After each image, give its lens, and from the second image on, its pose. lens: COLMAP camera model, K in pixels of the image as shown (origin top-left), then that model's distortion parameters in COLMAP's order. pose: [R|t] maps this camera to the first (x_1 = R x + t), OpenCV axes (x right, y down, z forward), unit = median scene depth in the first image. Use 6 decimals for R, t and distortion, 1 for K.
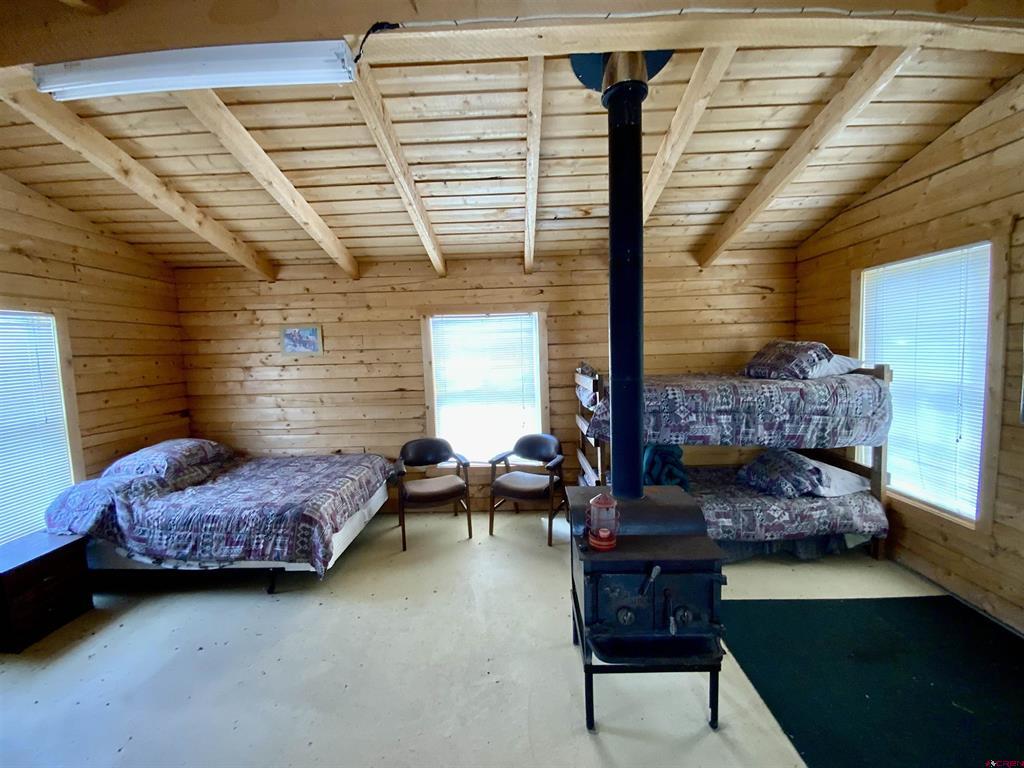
lens RADIAL K [[415.8, 0, 510.4], [0, 415.8, 385.6], [0, 0, 1]] dist [0.035672, -0.026637]
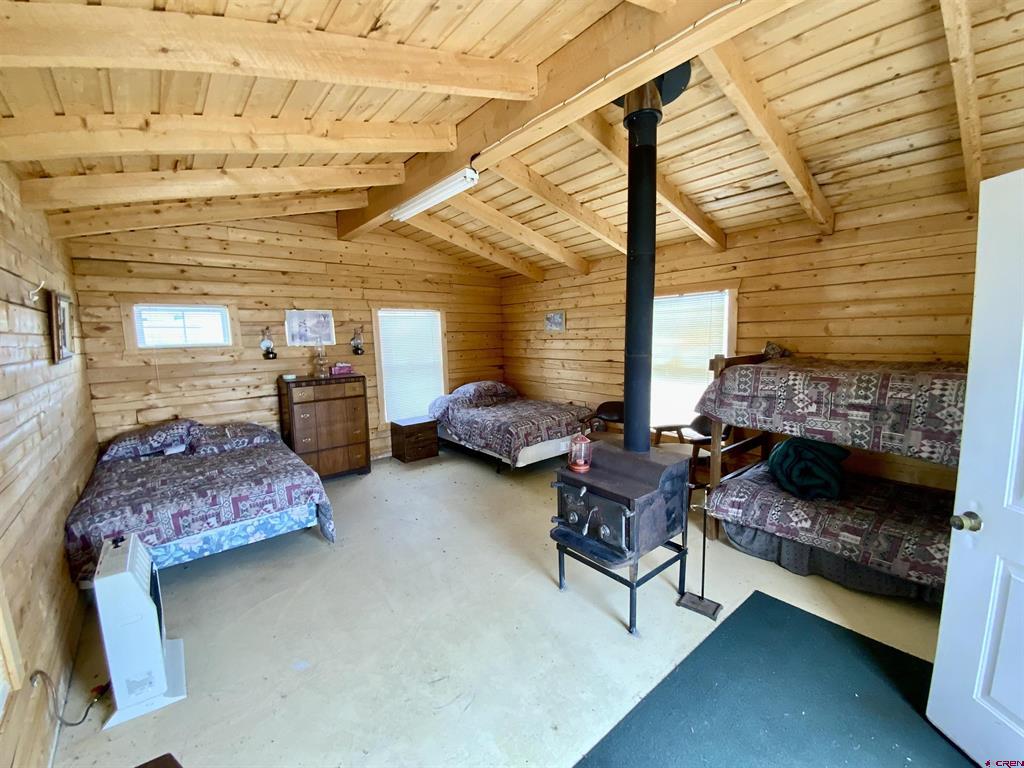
lens RADIAL K [[415.8, 0, 510.4], [0, 415.8, 385.6], [0, 0, 1]] dist [0.035672, -0.026637]
pose [[0.649187, 0.107250, -0.753030, 0.648160], [-0.063402, 0.994194, 0.086939, -0.006876], [0.757982, -0.008696, 0.652217, -0.053363]]
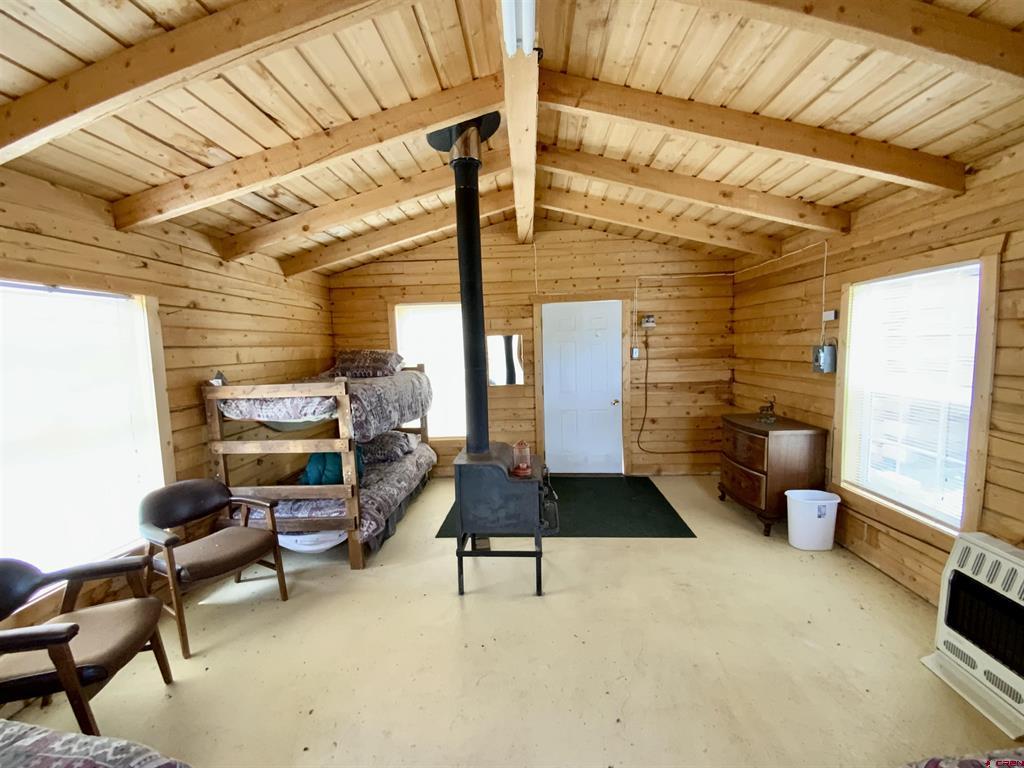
lens RADIAL K [[415.8, 0, 510.4], [0, 415.8, 385.6], [0, 0, 1]] dist [0.035672, -0.026637]
pose [[0.026683, -0.062980, 0.997658, -0.723452], [0.118568, 0.991168, 0.059399, -0.017178], [-0.992587, 0.116705, 0.033915, 0.563090]]
